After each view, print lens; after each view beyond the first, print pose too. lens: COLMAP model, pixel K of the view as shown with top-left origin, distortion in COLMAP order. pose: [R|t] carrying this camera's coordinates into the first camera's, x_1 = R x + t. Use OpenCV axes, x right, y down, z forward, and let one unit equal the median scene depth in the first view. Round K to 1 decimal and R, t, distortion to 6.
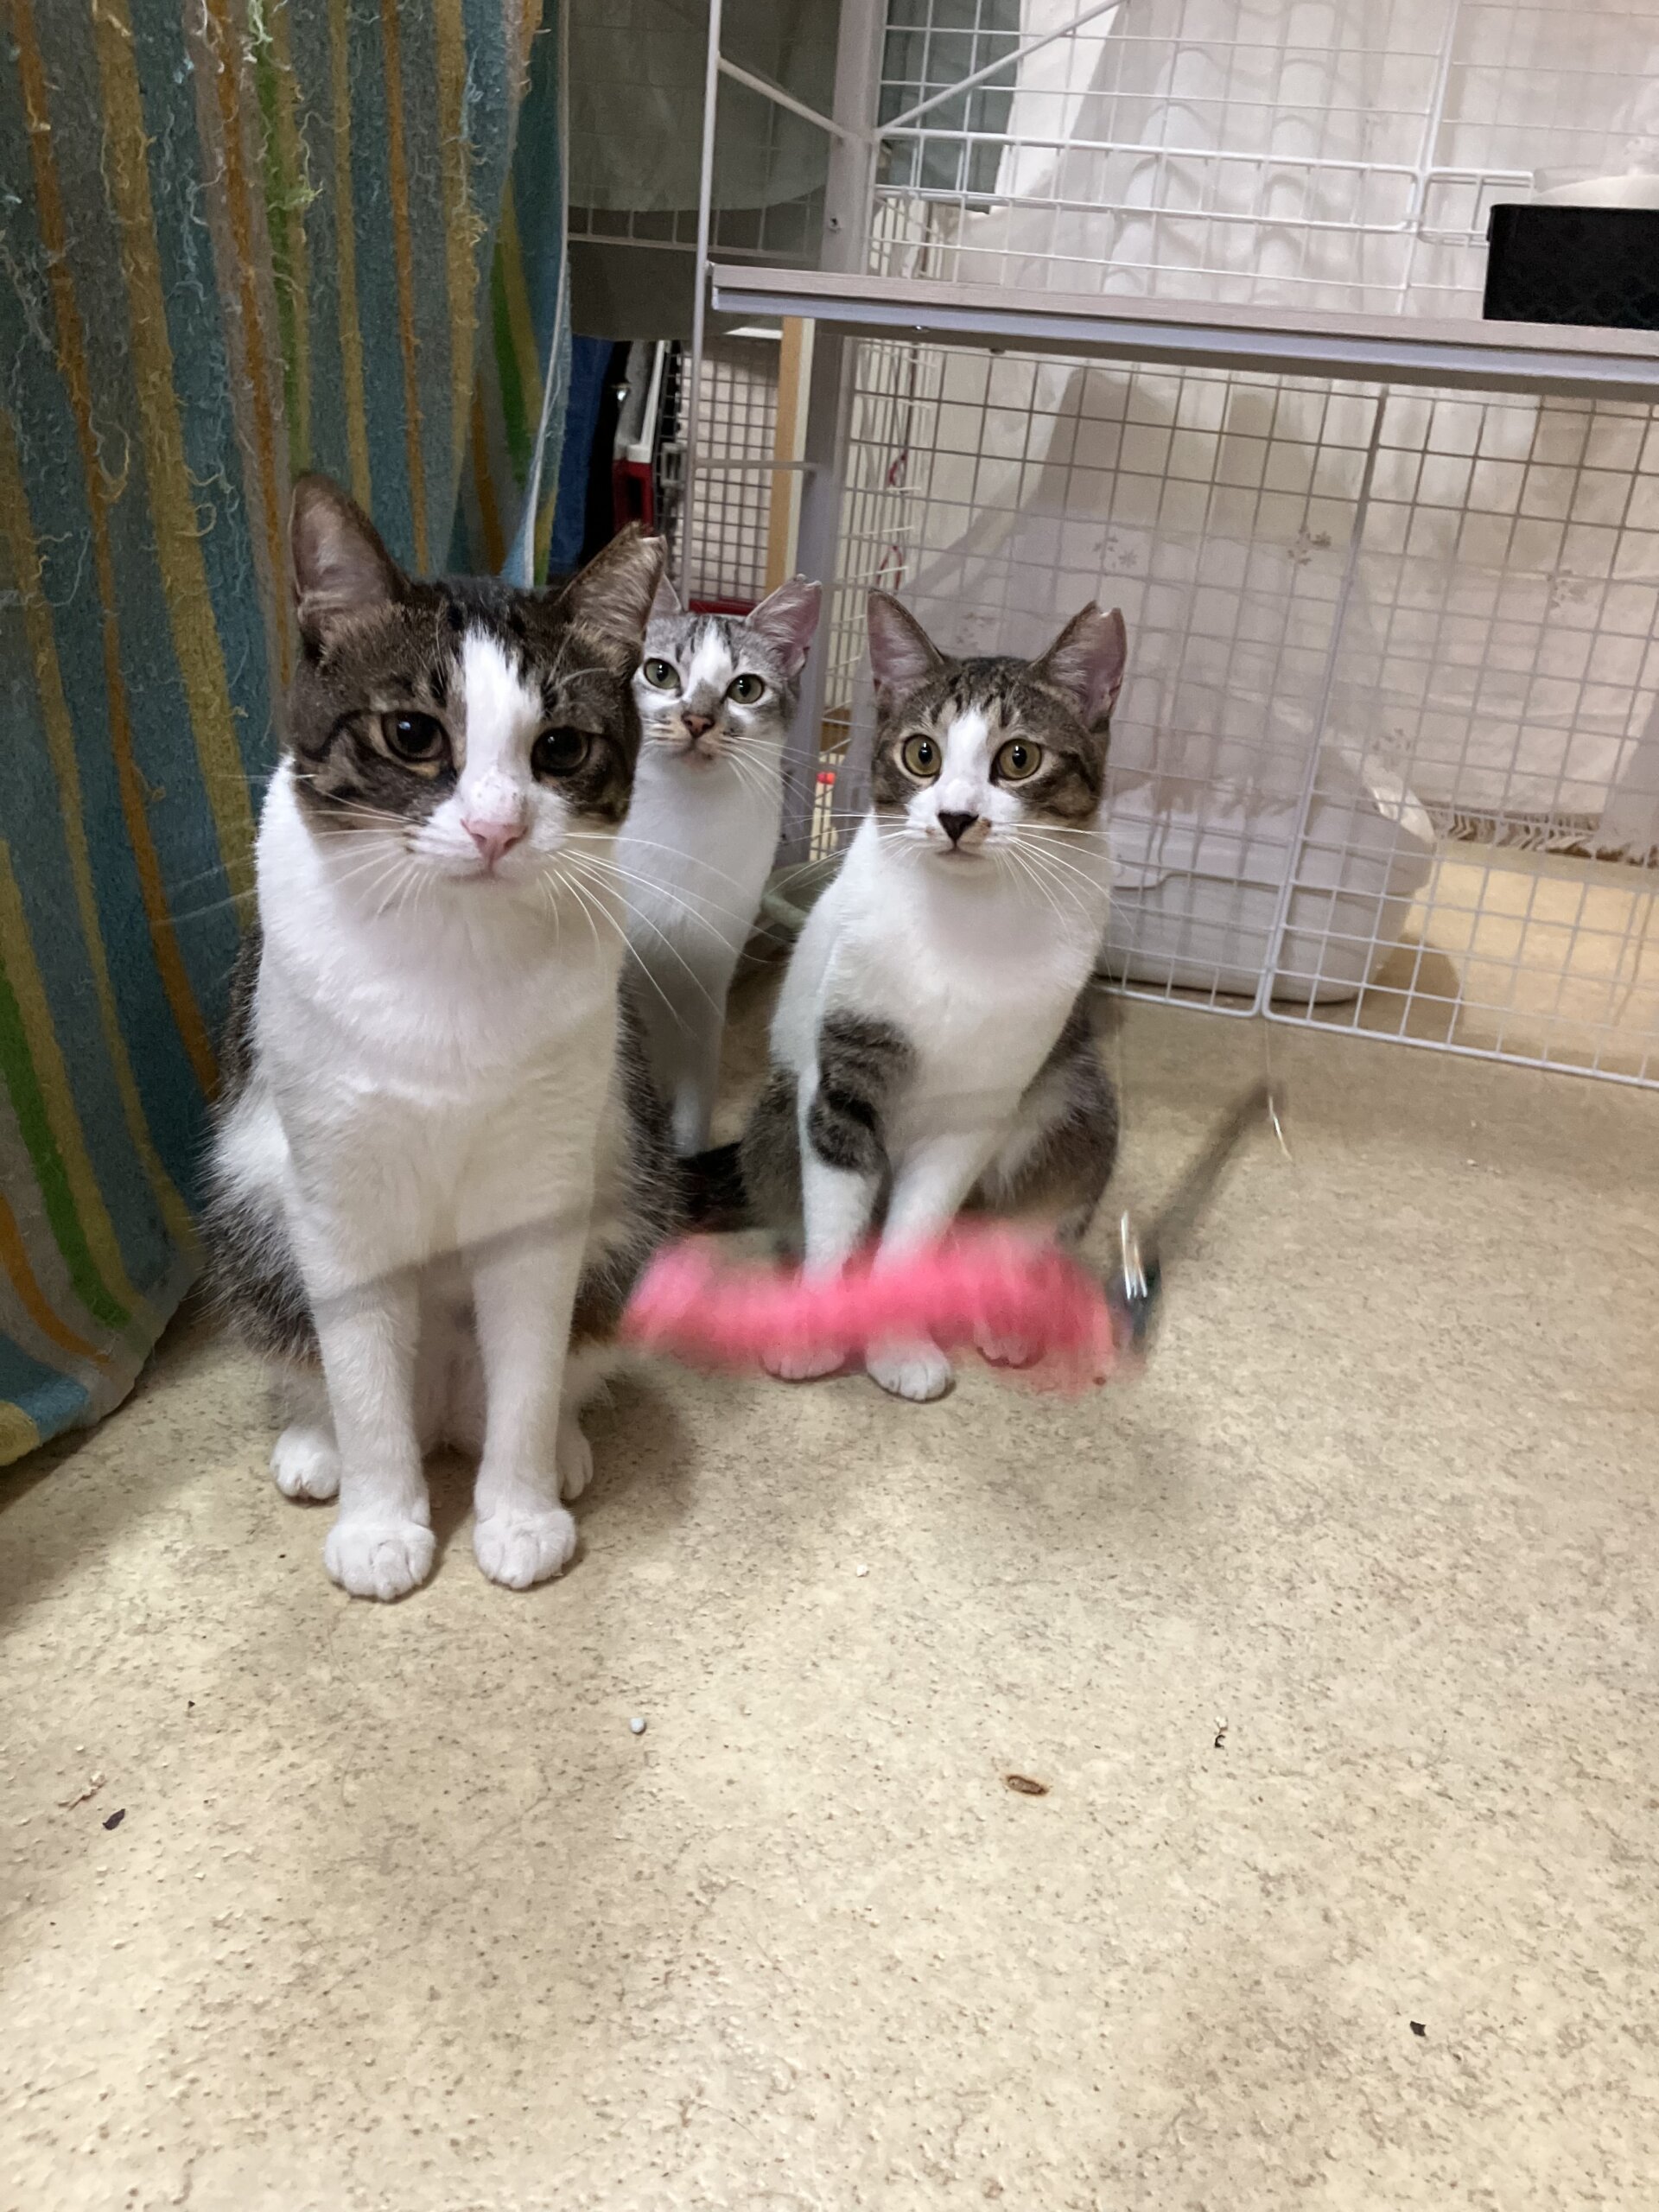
lens RADIAL K [[1749.5, 0, 829.5], [0, 1749.5, 1106.0], [0, 0, 1]] dist [-0.003594, 0.052861]
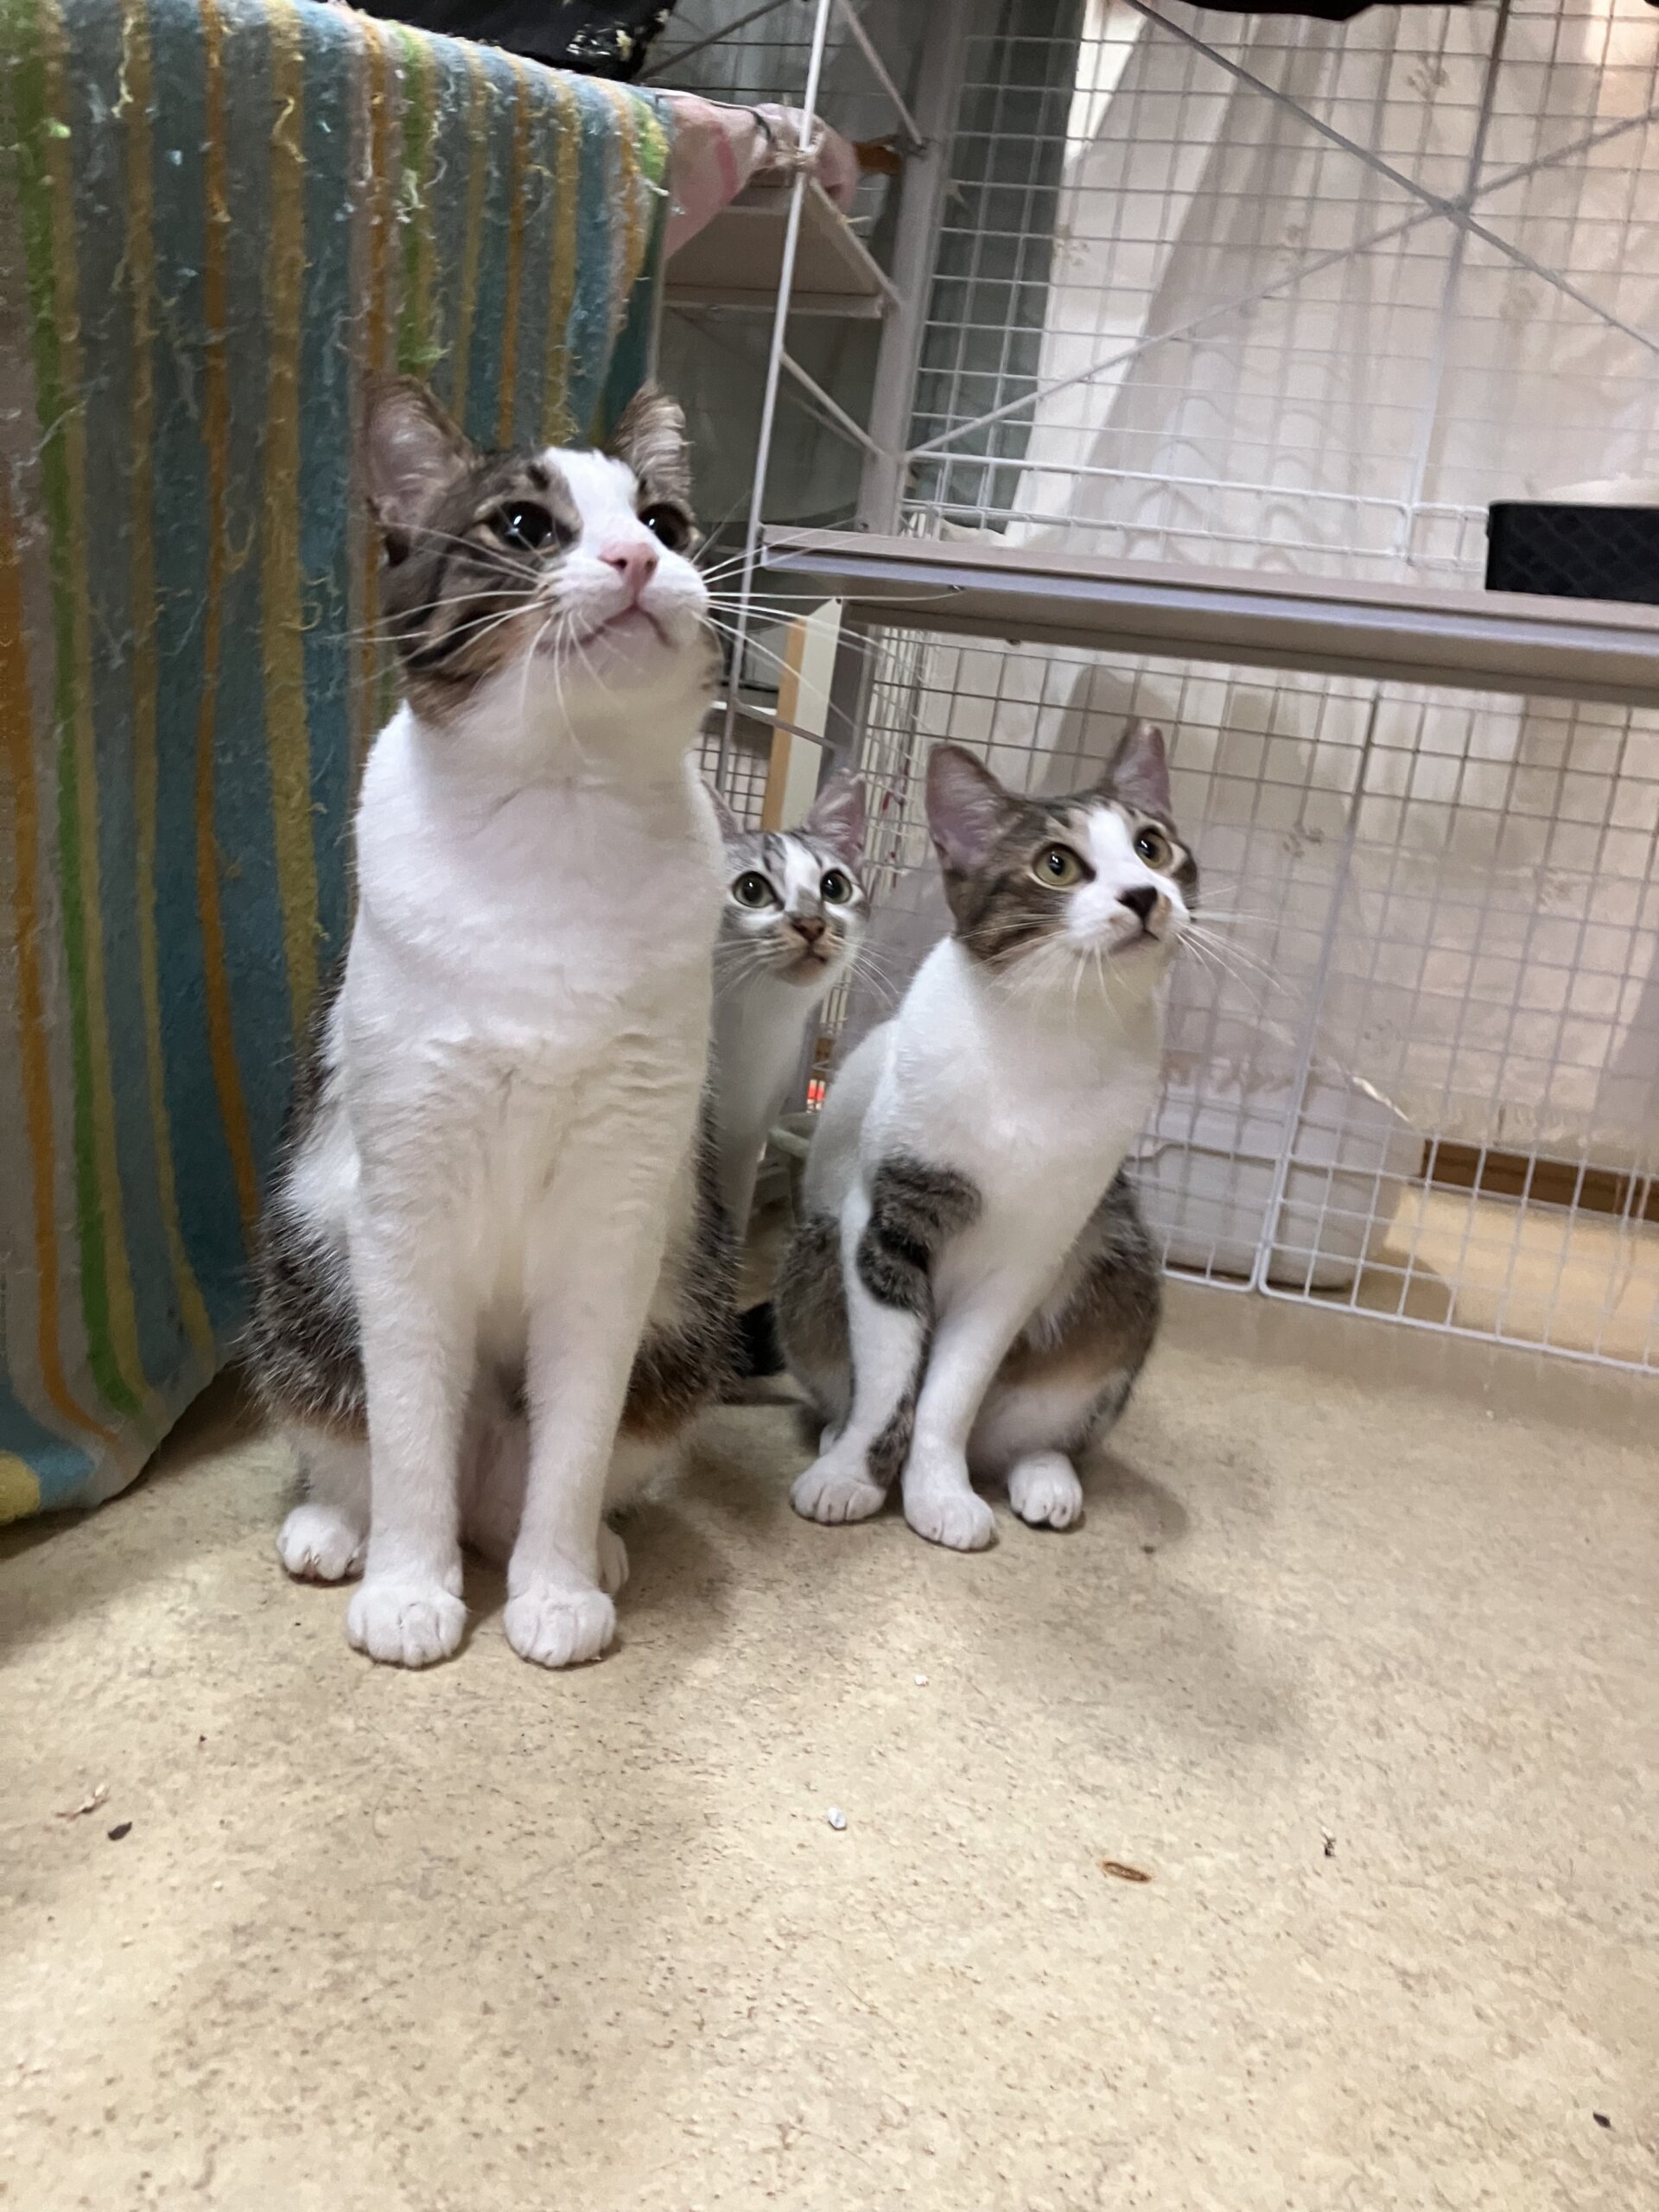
lens RADIAL K [[1749.5, 0, 829.5], [0, 1749.5, 1106.0], [0, 0, 1]] dist [-0.003594, 0.052861]
pose [[0.998644, 0.048450, 0.019056, -0.071165], [-0.043851, 0.980069, -0.193756, 0.172102], [-0.028064, 0.192657, 0.980865, 0.043477]]
